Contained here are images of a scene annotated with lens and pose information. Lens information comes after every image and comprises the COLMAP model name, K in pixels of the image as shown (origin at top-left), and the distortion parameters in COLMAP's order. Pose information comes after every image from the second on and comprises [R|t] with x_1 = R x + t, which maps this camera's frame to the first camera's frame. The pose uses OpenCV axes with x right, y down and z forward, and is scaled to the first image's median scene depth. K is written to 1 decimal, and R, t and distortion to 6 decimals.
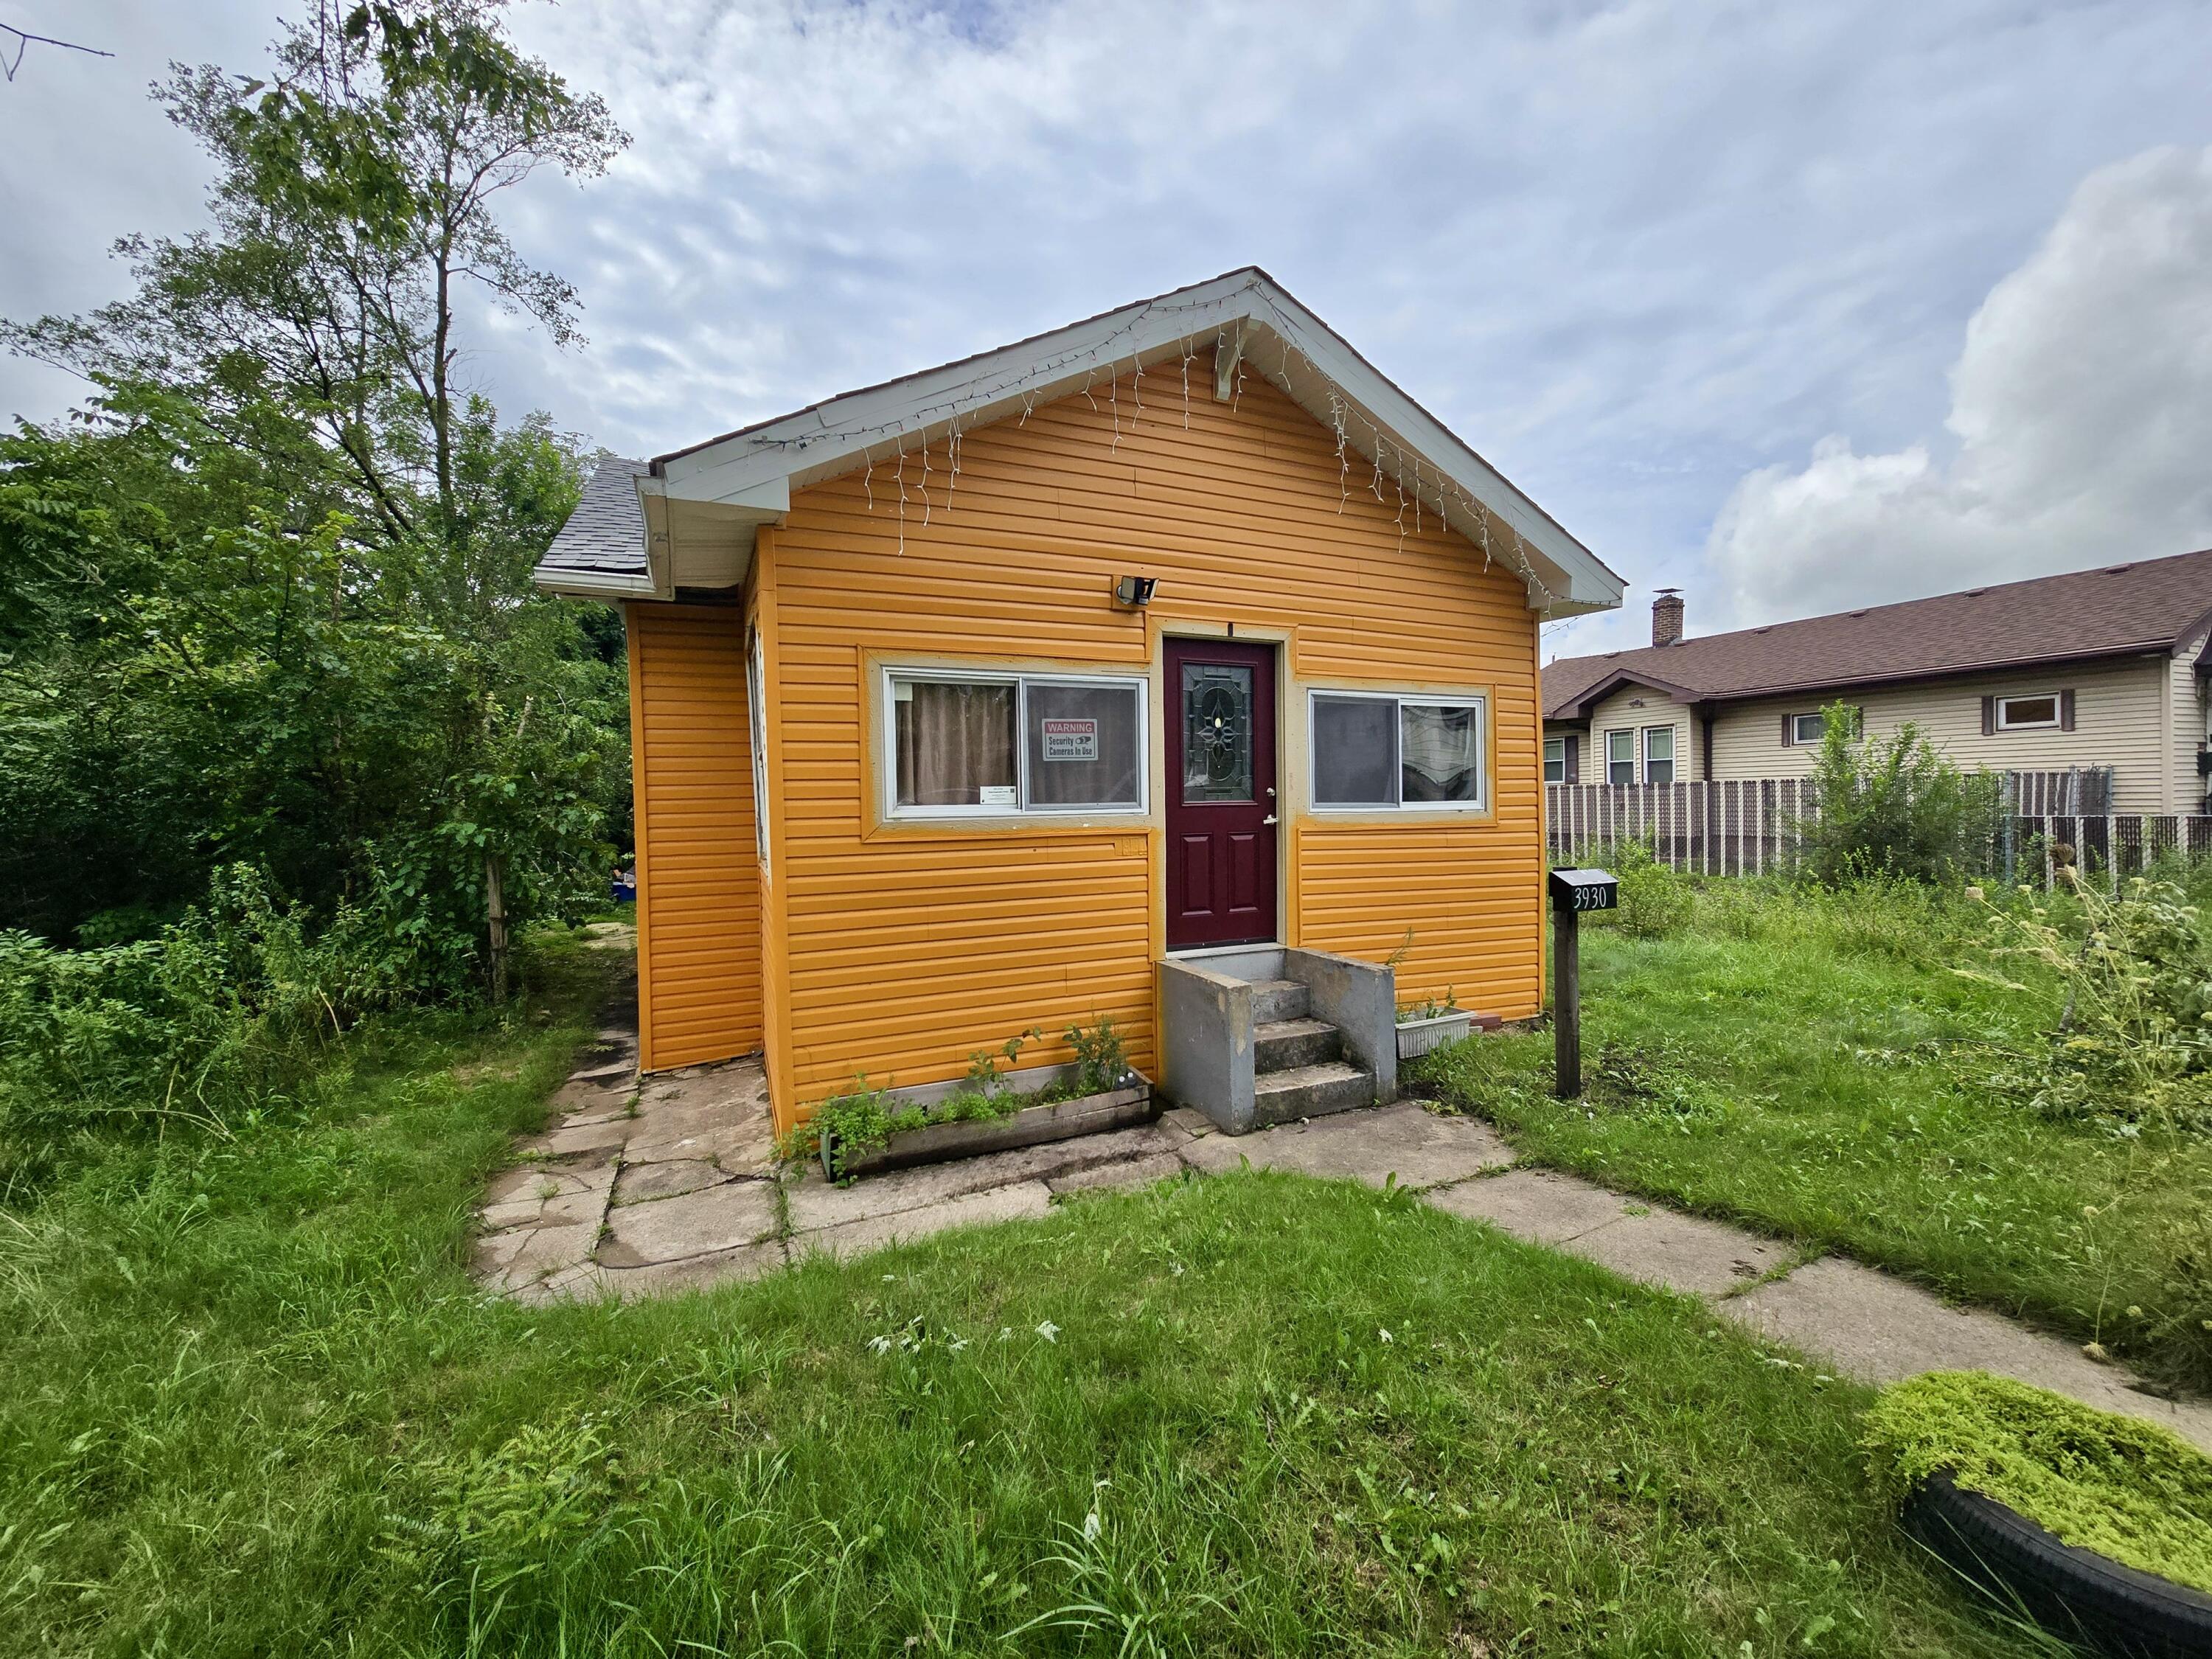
lens RADIAL K [[902.1, 0, 1106.0], [0, 902.1, 829.5], [0, 0, 1]] dist [0.002929, 0.000111]
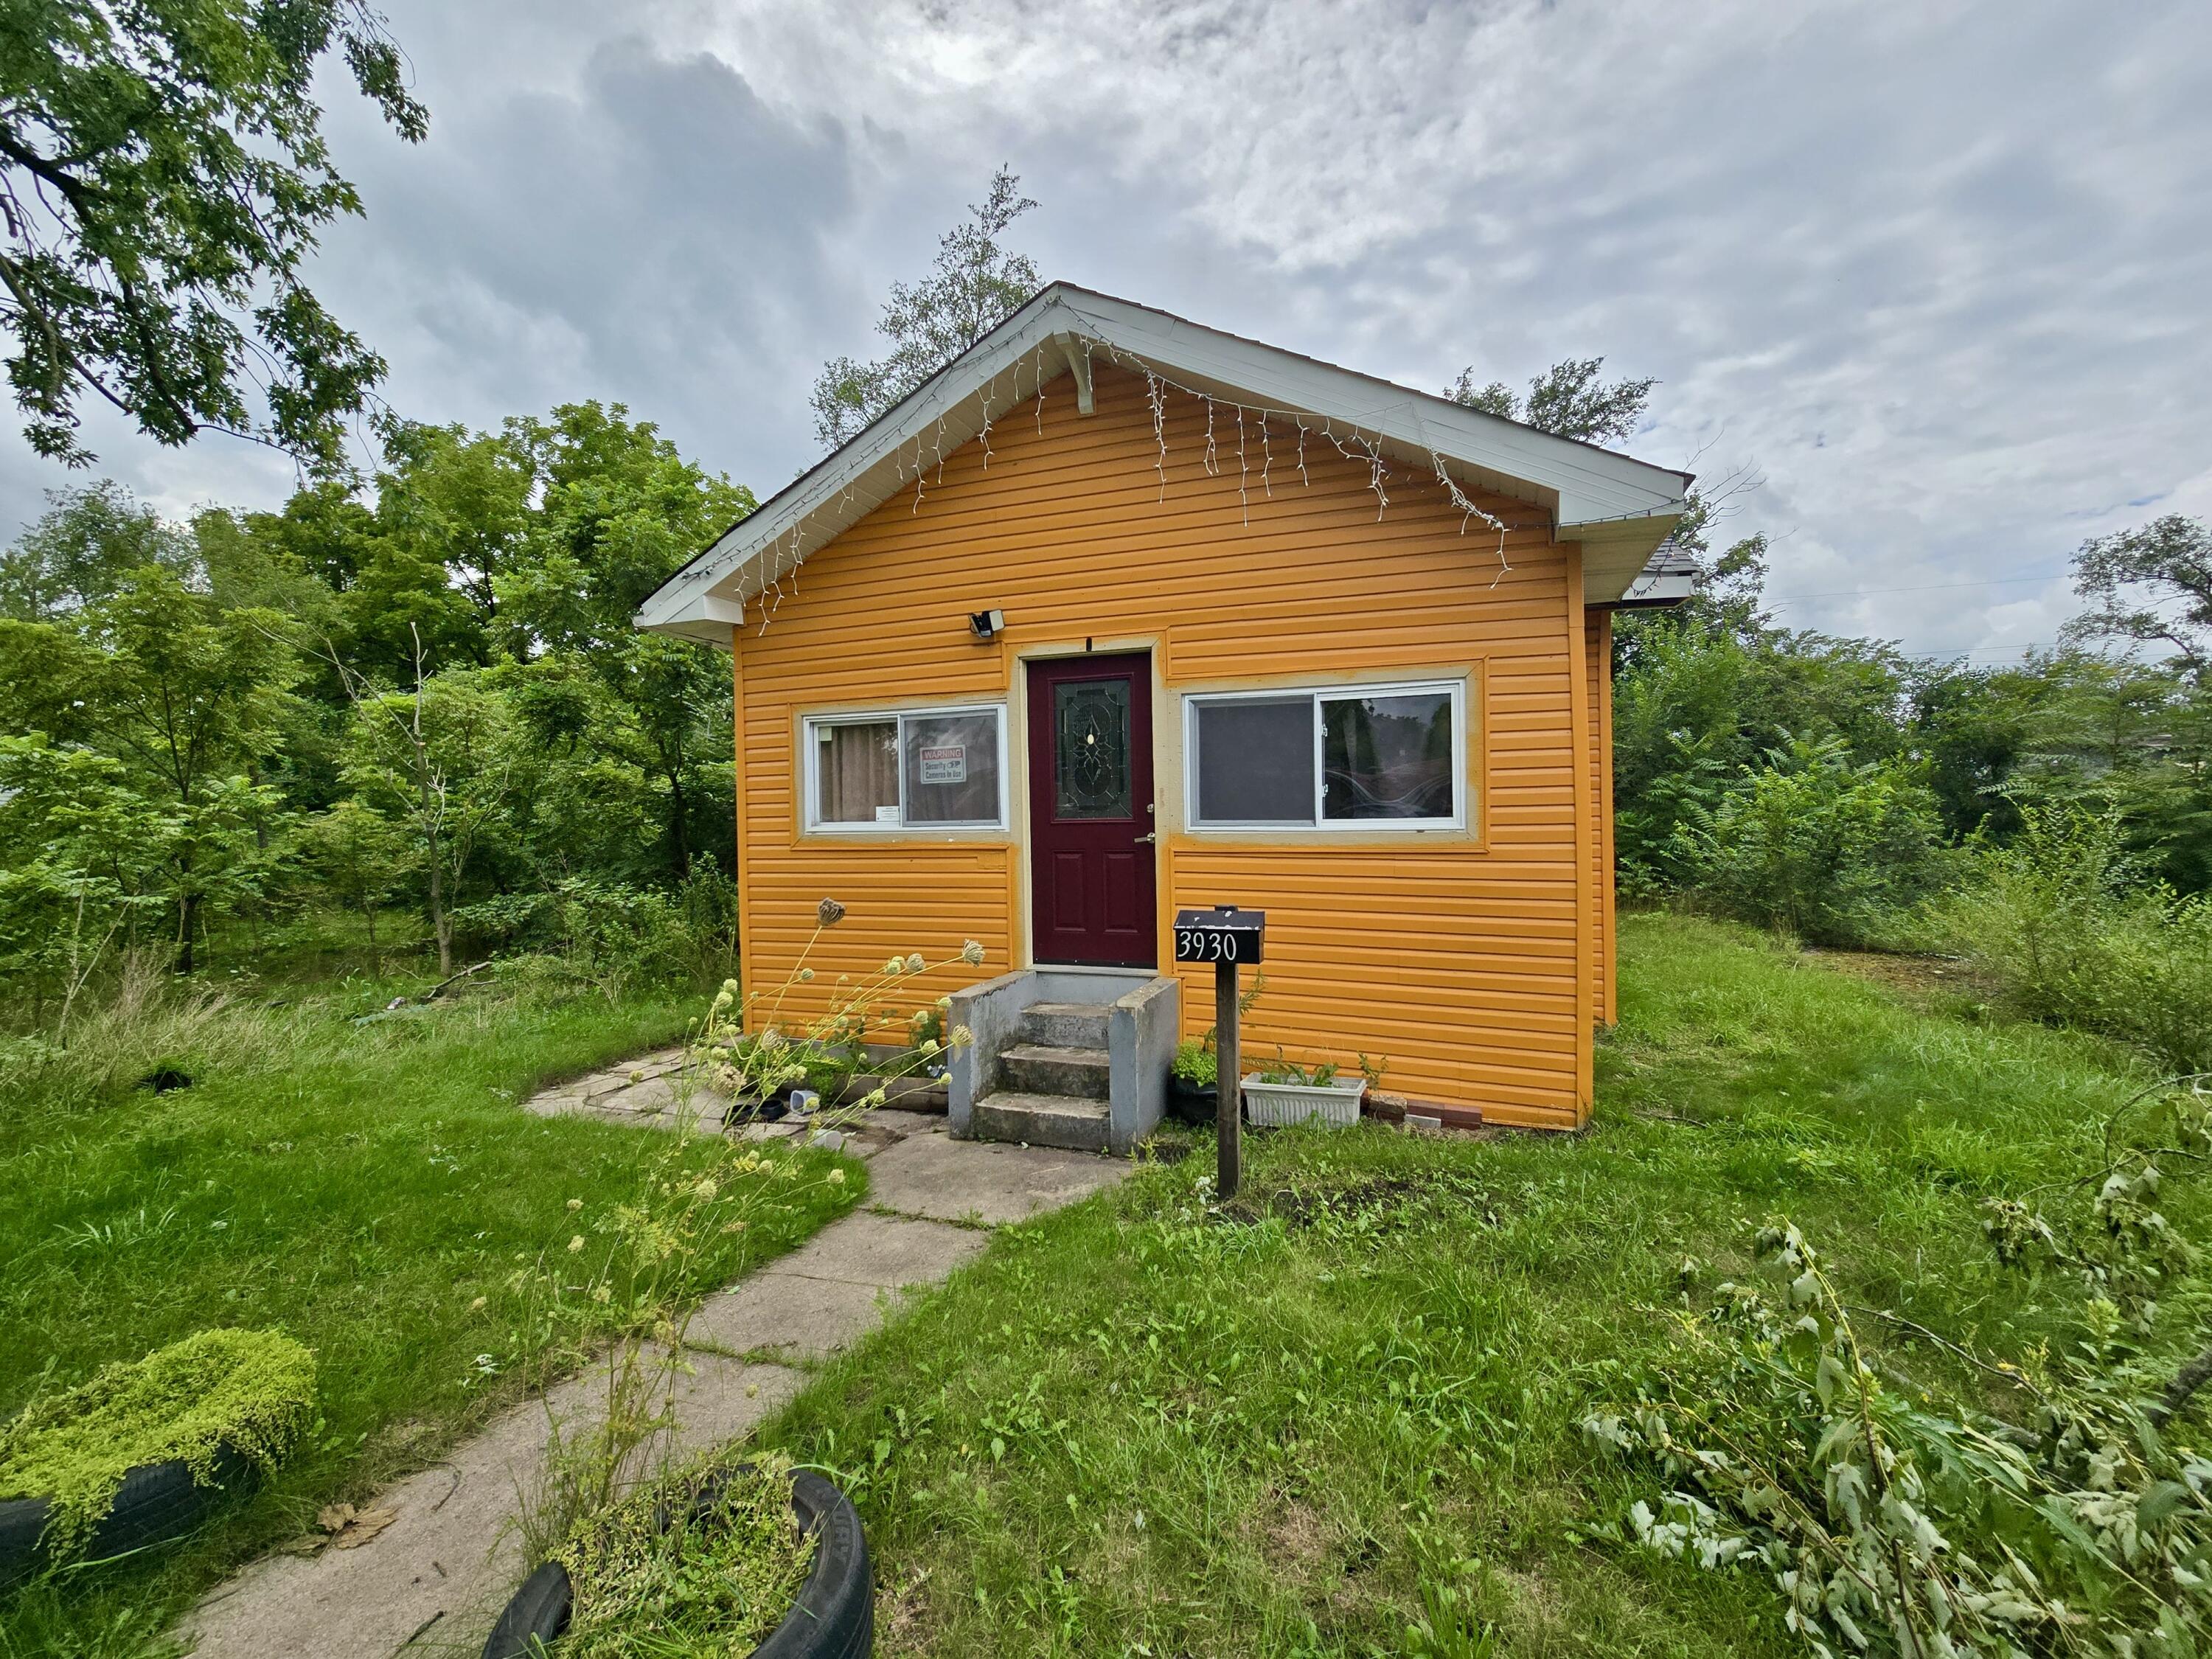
lens RADIAL K [[902.1, 0, 1106.0], [0, 902.1, 829.5], [0, 0, 1]] dist [0.002929, 0.000111]
pose [[0.719467, 0.013235, -0.694400, 0.864343], [-0.016052, 0.999868, 0.002427, -0.022981], [0.694341, 0.009401, 0.719585, 0.314725]]
